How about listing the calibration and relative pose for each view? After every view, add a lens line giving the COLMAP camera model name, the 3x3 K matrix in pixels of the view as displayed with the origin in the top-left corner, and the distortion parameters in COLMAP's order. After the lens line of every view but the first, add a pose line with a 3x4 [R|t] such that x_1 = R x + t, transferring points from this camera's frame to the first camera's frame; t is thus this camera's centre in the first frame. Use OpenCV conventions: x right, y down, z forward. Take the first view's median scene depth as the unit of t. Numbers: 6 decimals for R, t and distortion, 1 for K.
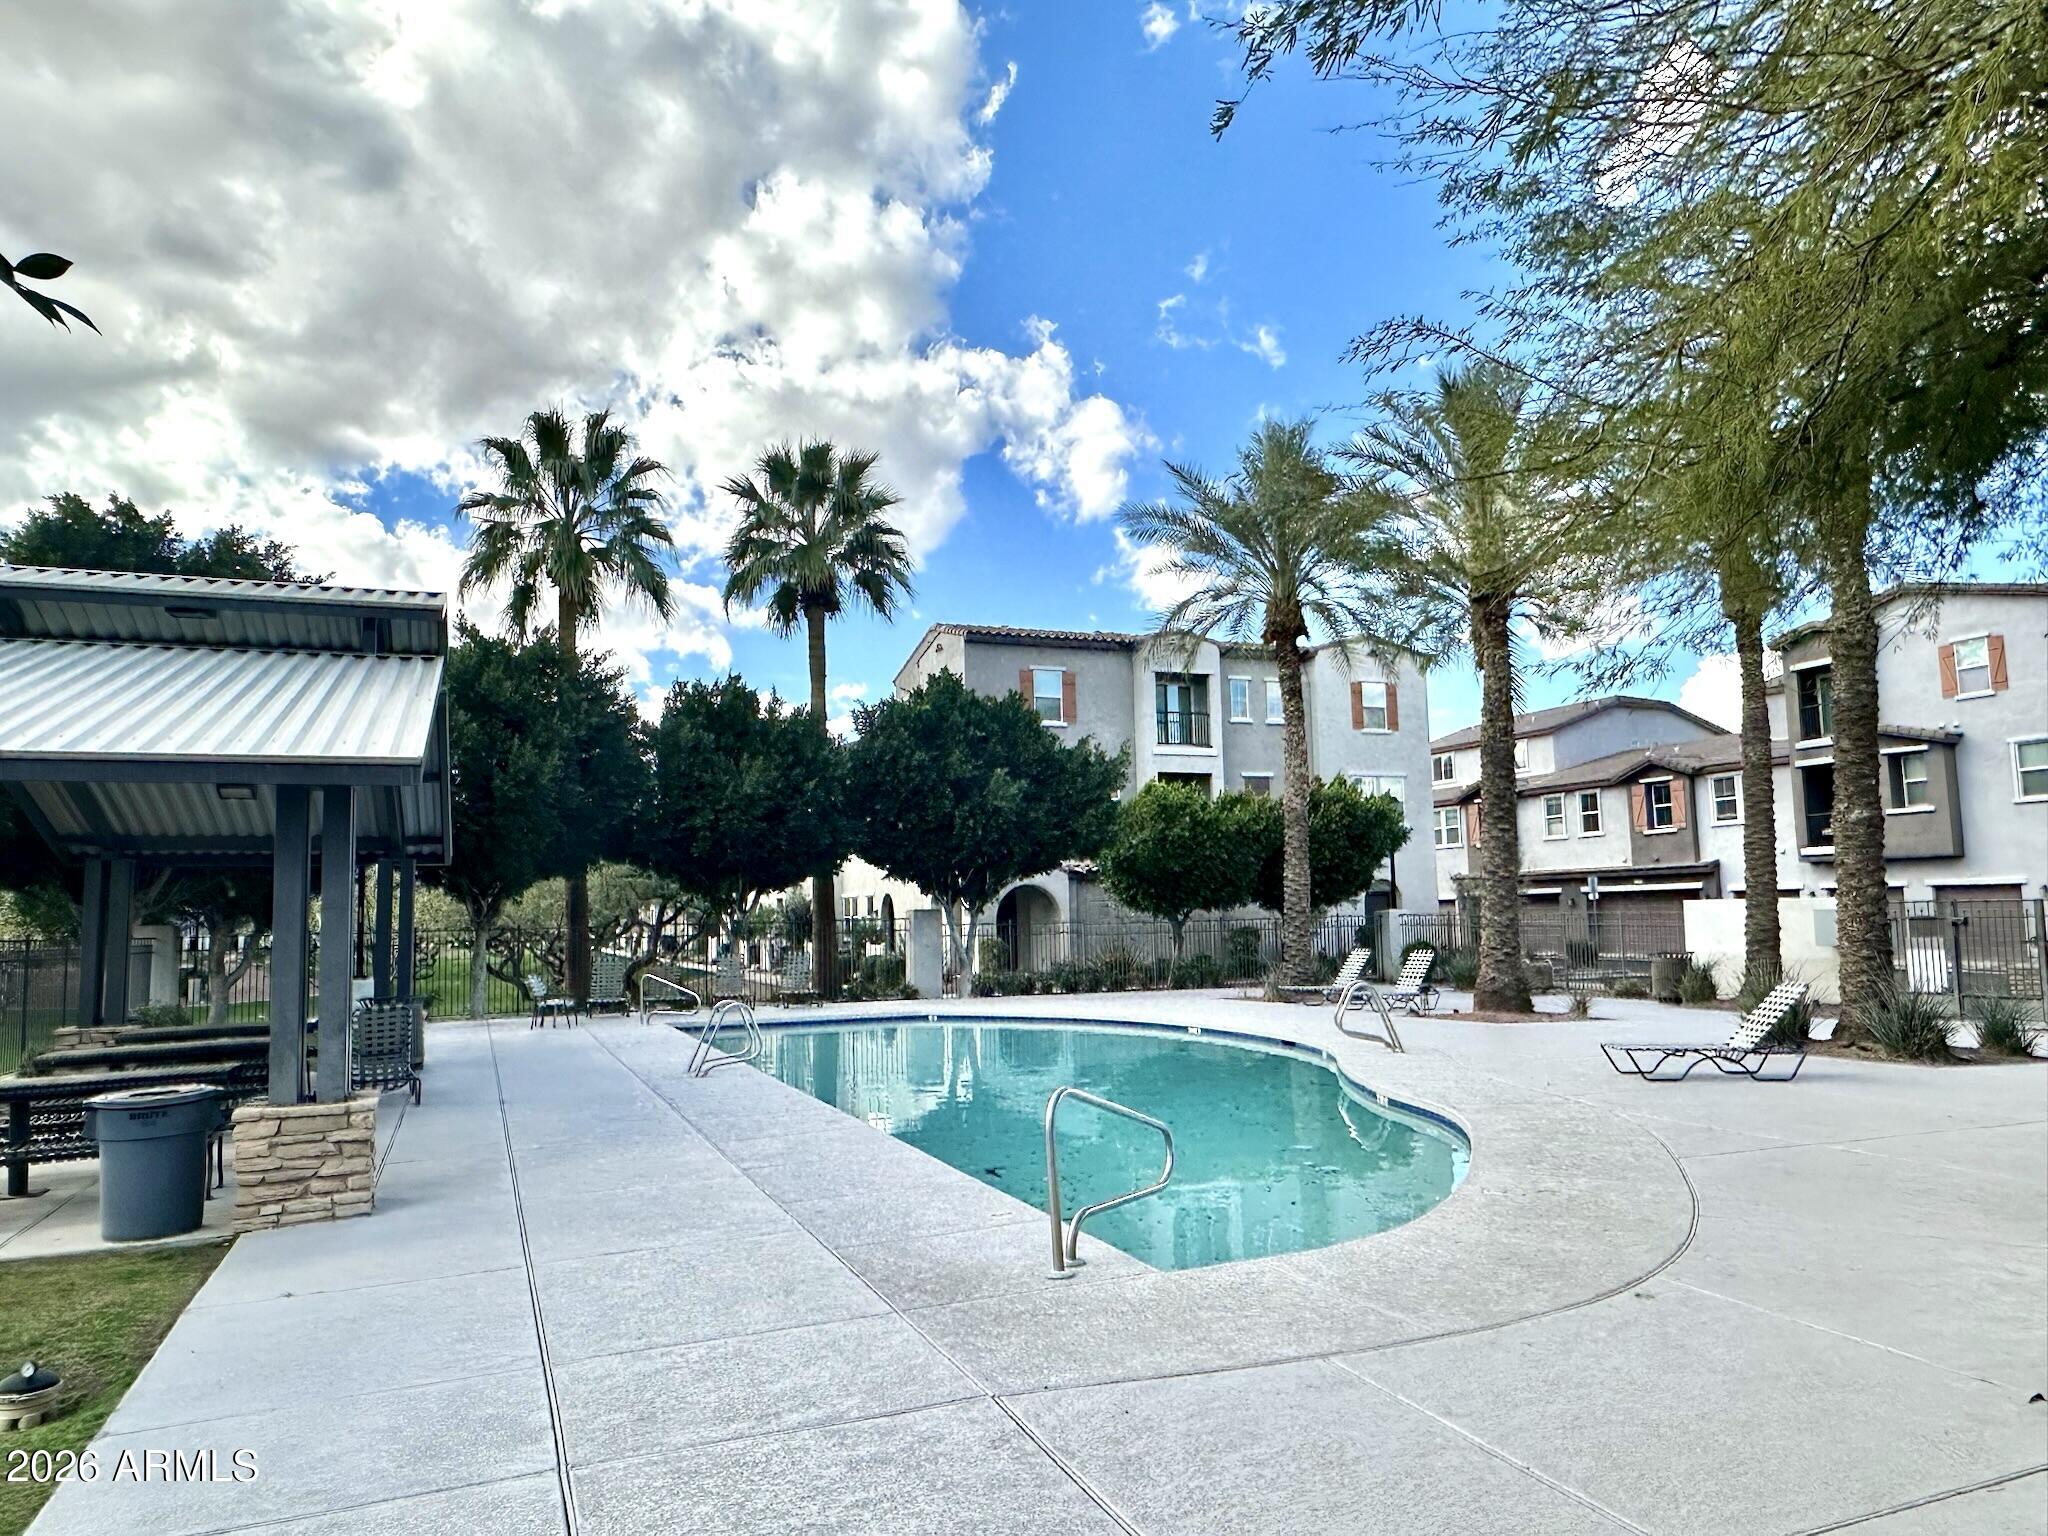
lens RADIAL K [[1384.7, 0, 1019.4], [0, 1384.7, 763.0], [0, 0, 1]] dist [-0.000761, -0.002849]
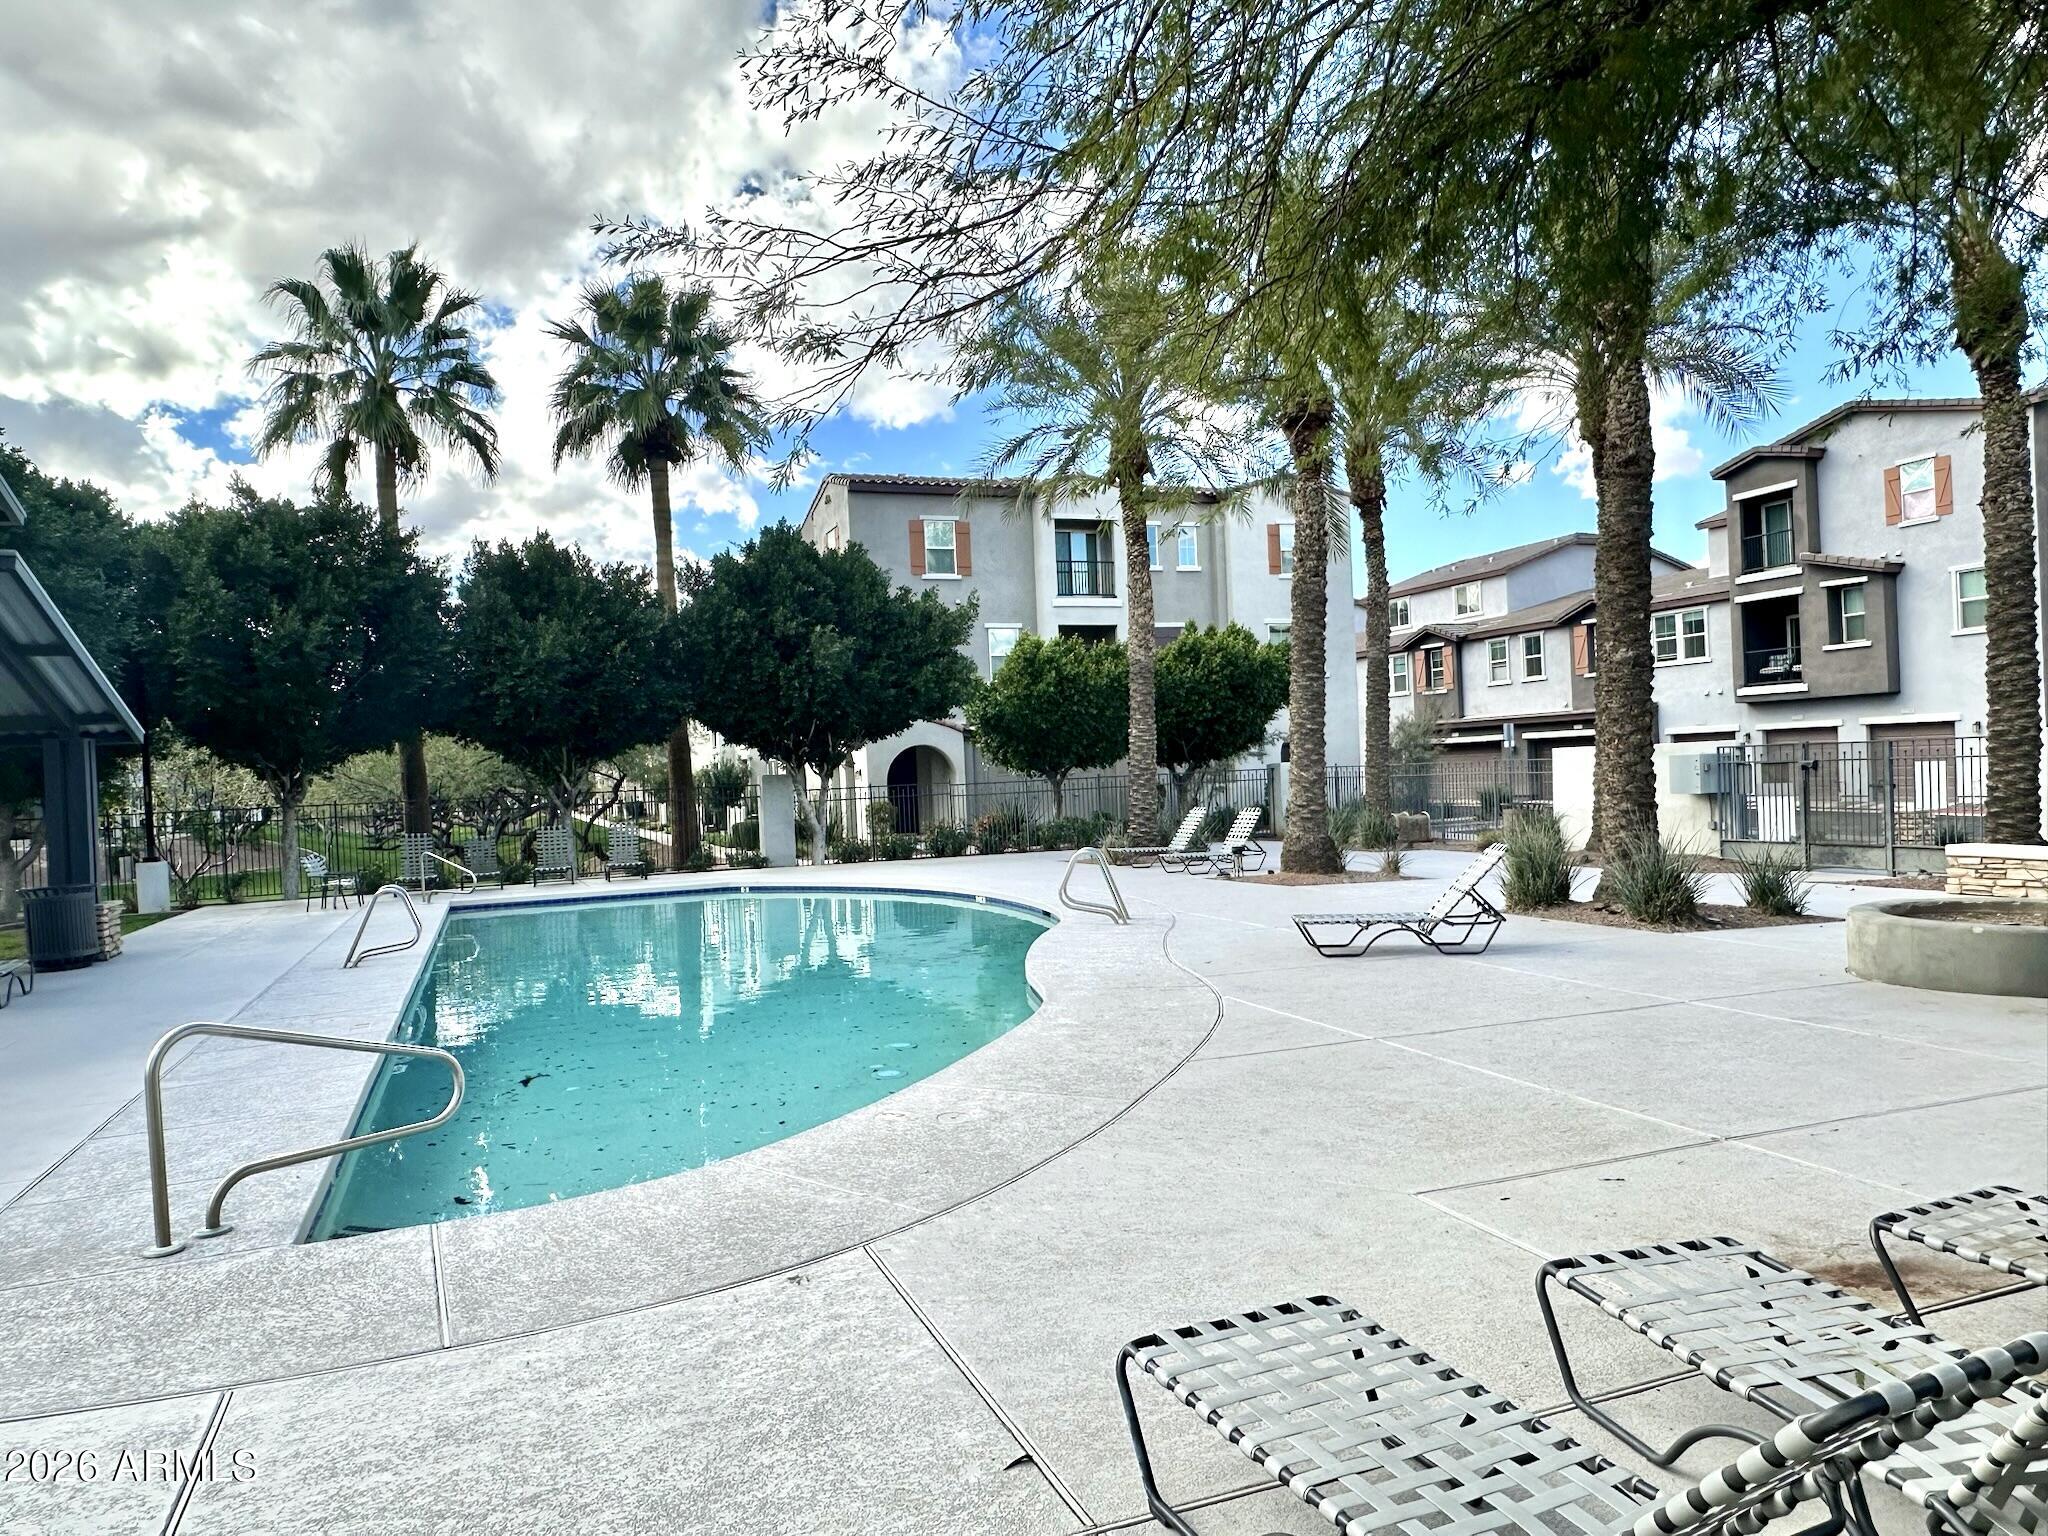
lens RADIAL K [[1384.7, 0, 1024.3], [0, 1384.7, 774.6], [0, 0, 1]] dist [-0.000761, -0.002849]
pose [[0.999612, -0.022852, -0.015956, 0.165470], [0.024490, 0.993476, 0.111382, 0.003958], [0.013307, -0.111729, 0.993650, 0.068709]]
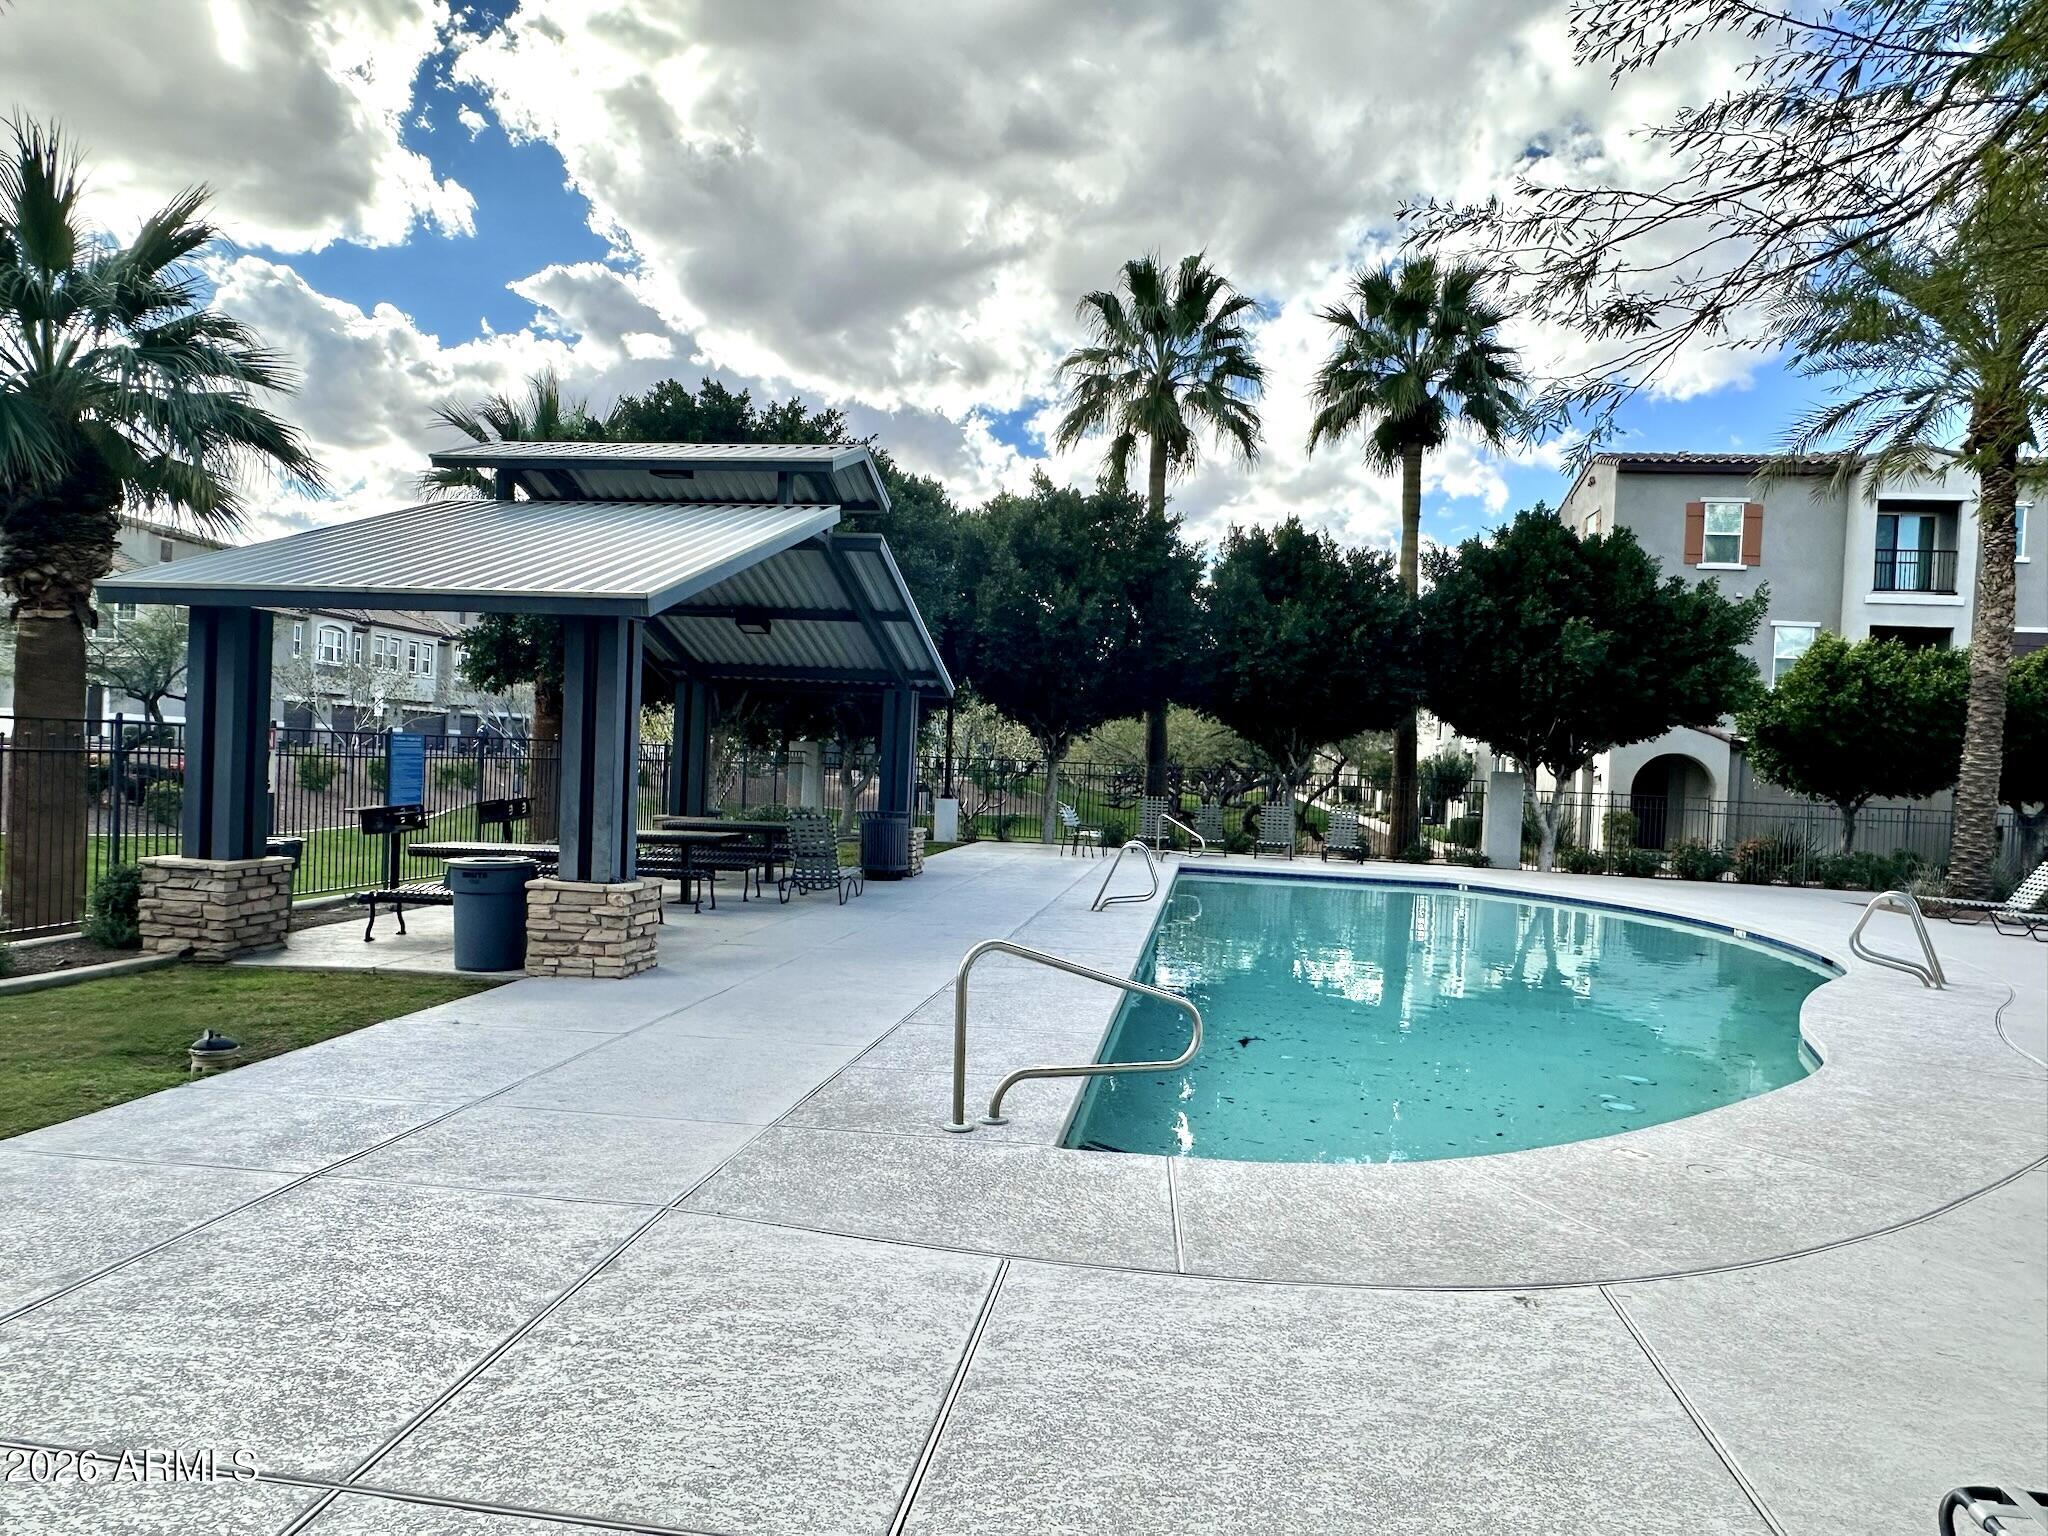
lens RADIAL K [[1384.7, 0, 990.7], [0, 1384.7, 784.5], [0, 0, 1]] dist [-0.000761, -0.002849]
pose [[0.853396, 0.070135, -0.516524, 0.158139], [-0.006568, 0.992275, 0.123883, 0.003844], [0.521222, -0.102329, 0.847264, 0.065515]]
